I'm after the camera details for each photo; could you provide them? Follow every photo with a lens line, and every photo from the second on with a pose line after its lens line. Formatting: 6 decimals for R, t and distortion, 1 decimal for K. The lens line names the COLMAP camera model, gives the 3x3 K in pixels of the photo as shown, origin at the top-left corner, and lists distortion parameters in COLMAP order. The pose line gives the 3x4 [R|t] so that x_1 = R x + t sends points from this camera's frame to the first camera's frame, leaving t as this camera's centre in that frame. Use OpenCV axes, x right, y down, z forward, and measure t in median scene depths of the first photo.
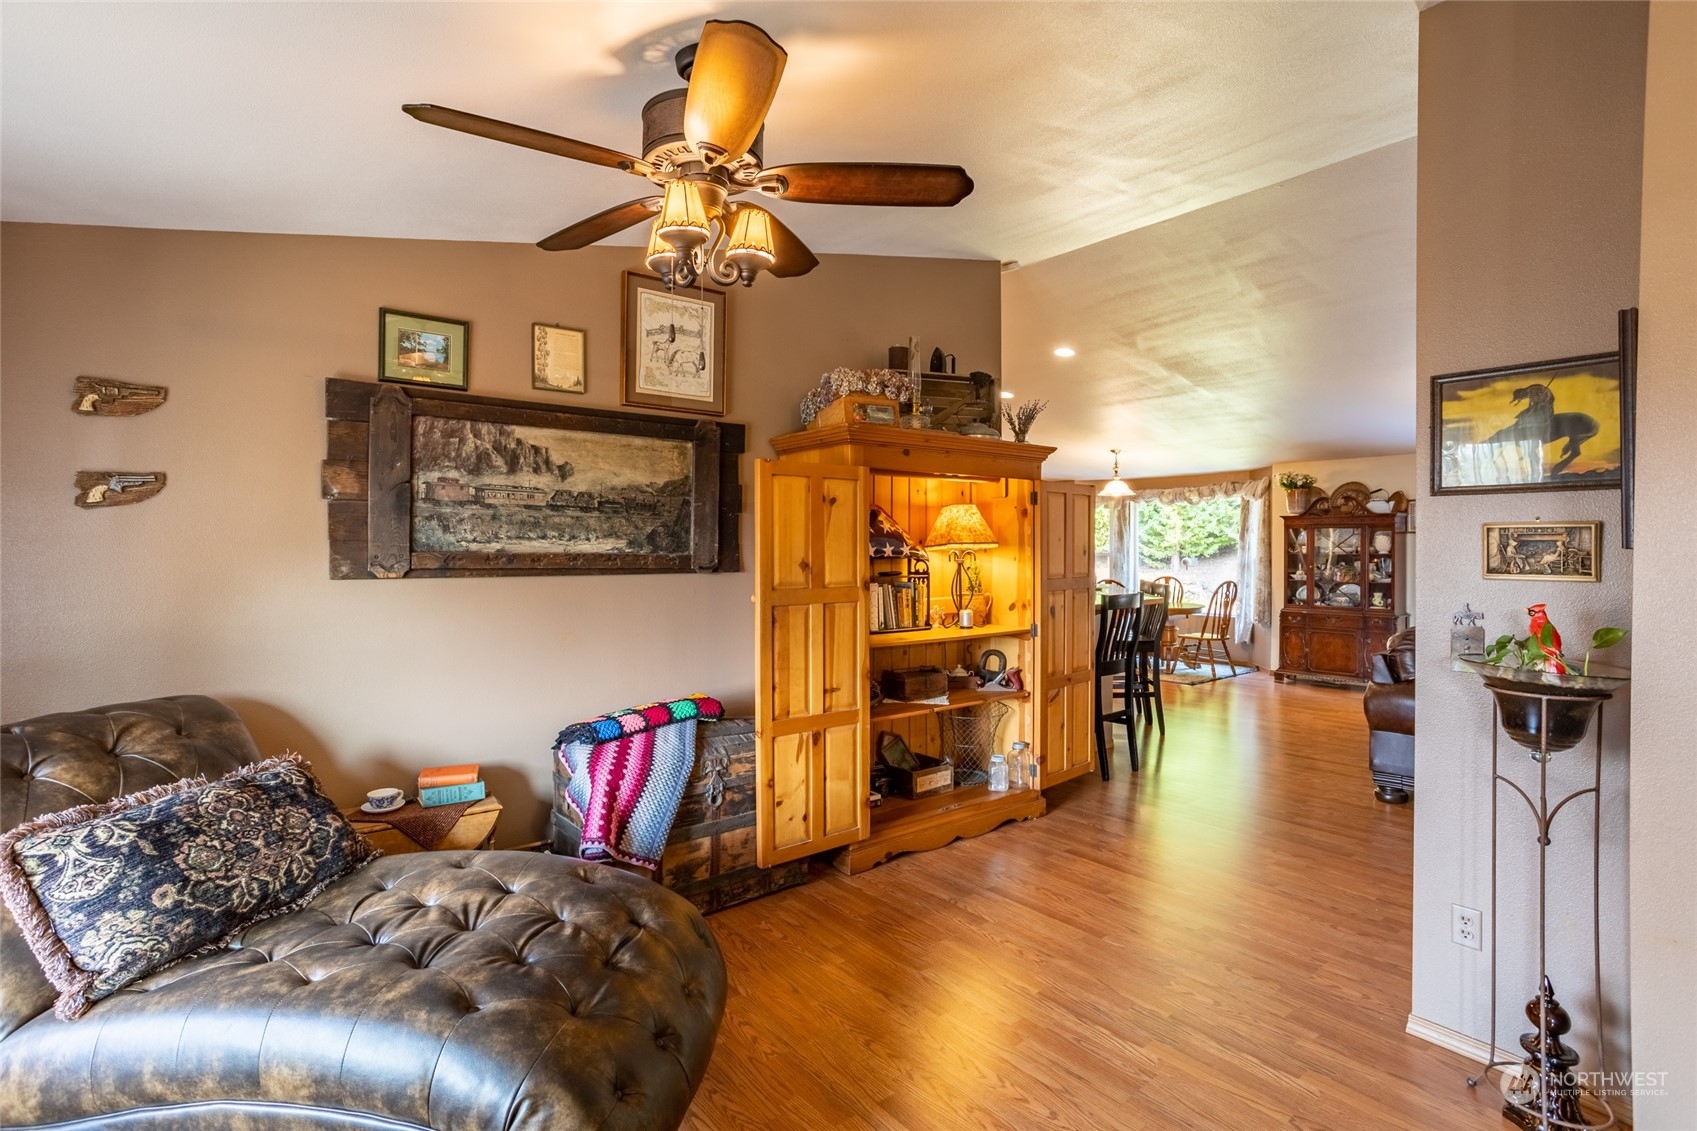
lens RADIAL K [[879.6, 0, 904.0], [0, 879.6, 562.0], [0, 0, 1]] dist [-0.000695, 0.032501]
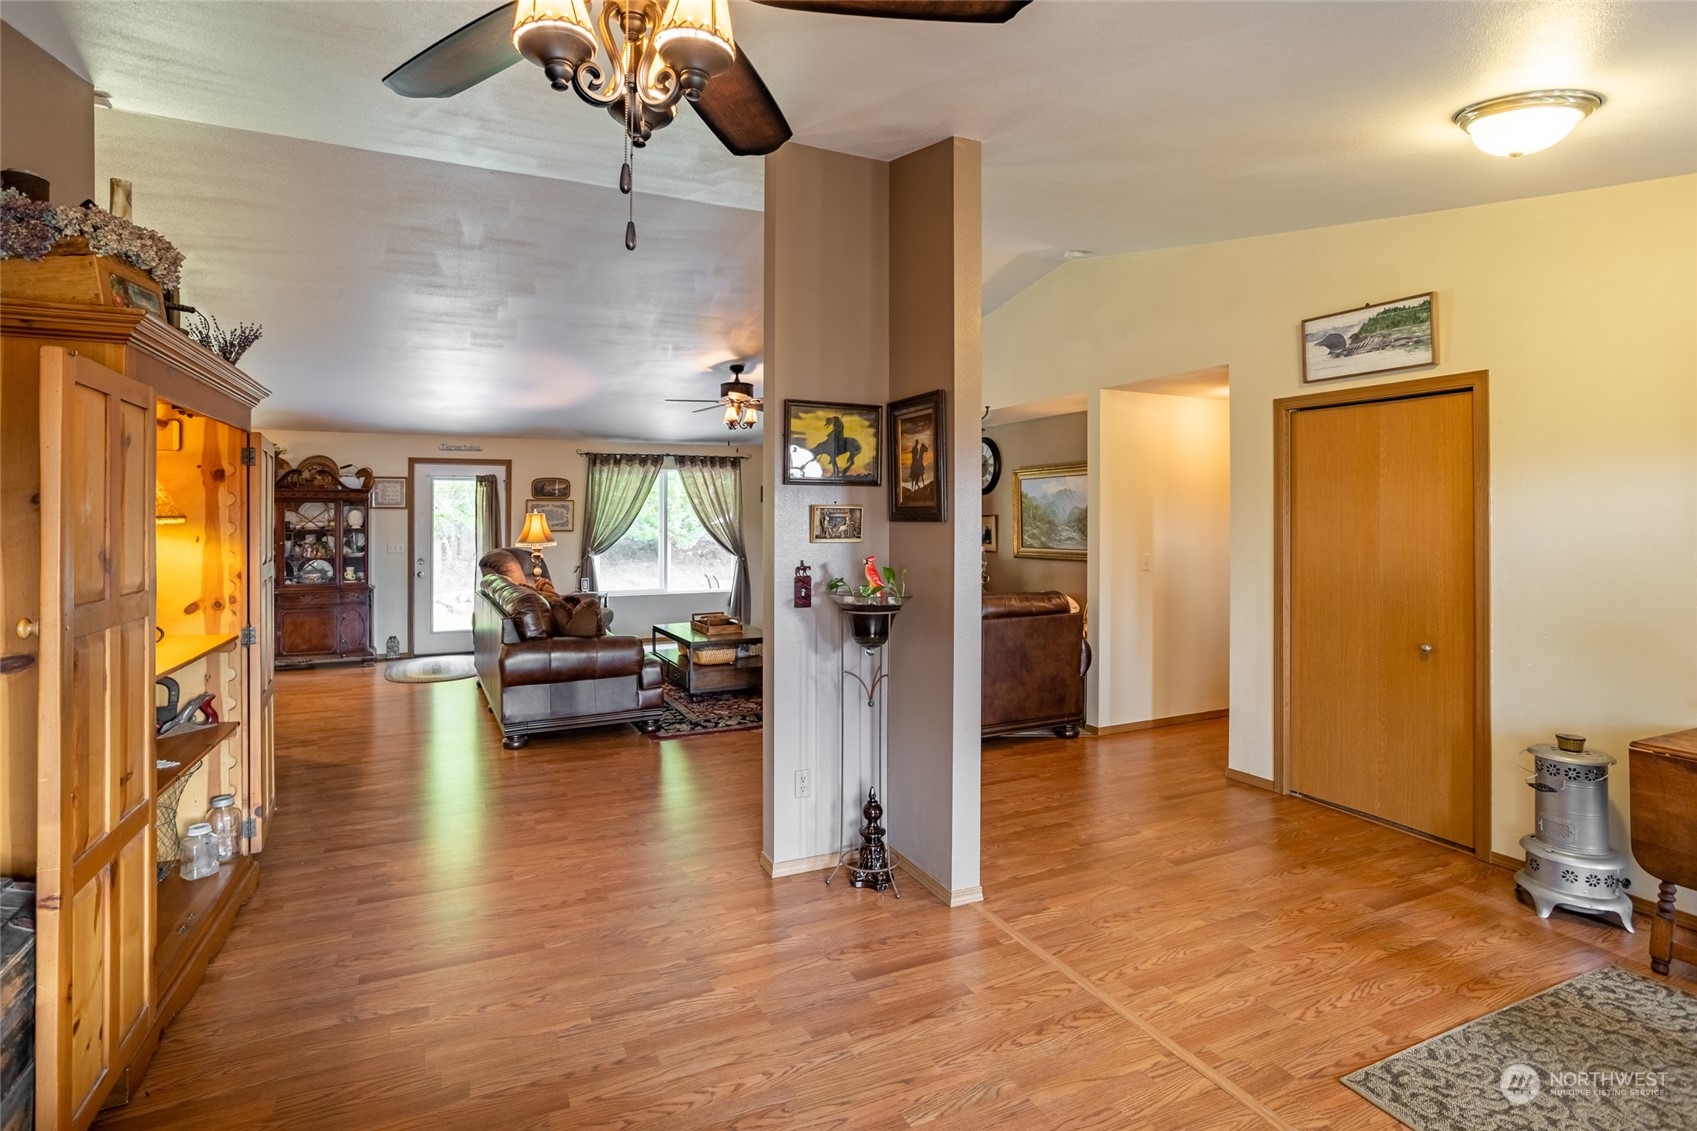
lens RADIAL K [[850.4, 0, 812.0], [0, 850.4, 514.5], [0, 0, 1]] dist [-0.035679, 0.028240]
pose [[0.254842, 0.006444, 0.966961, -0.413015], [0.018771, 0.999756, -0.011610, -0.006410], [-0.966801, 0.021110, 0.254659, 0.369431]]
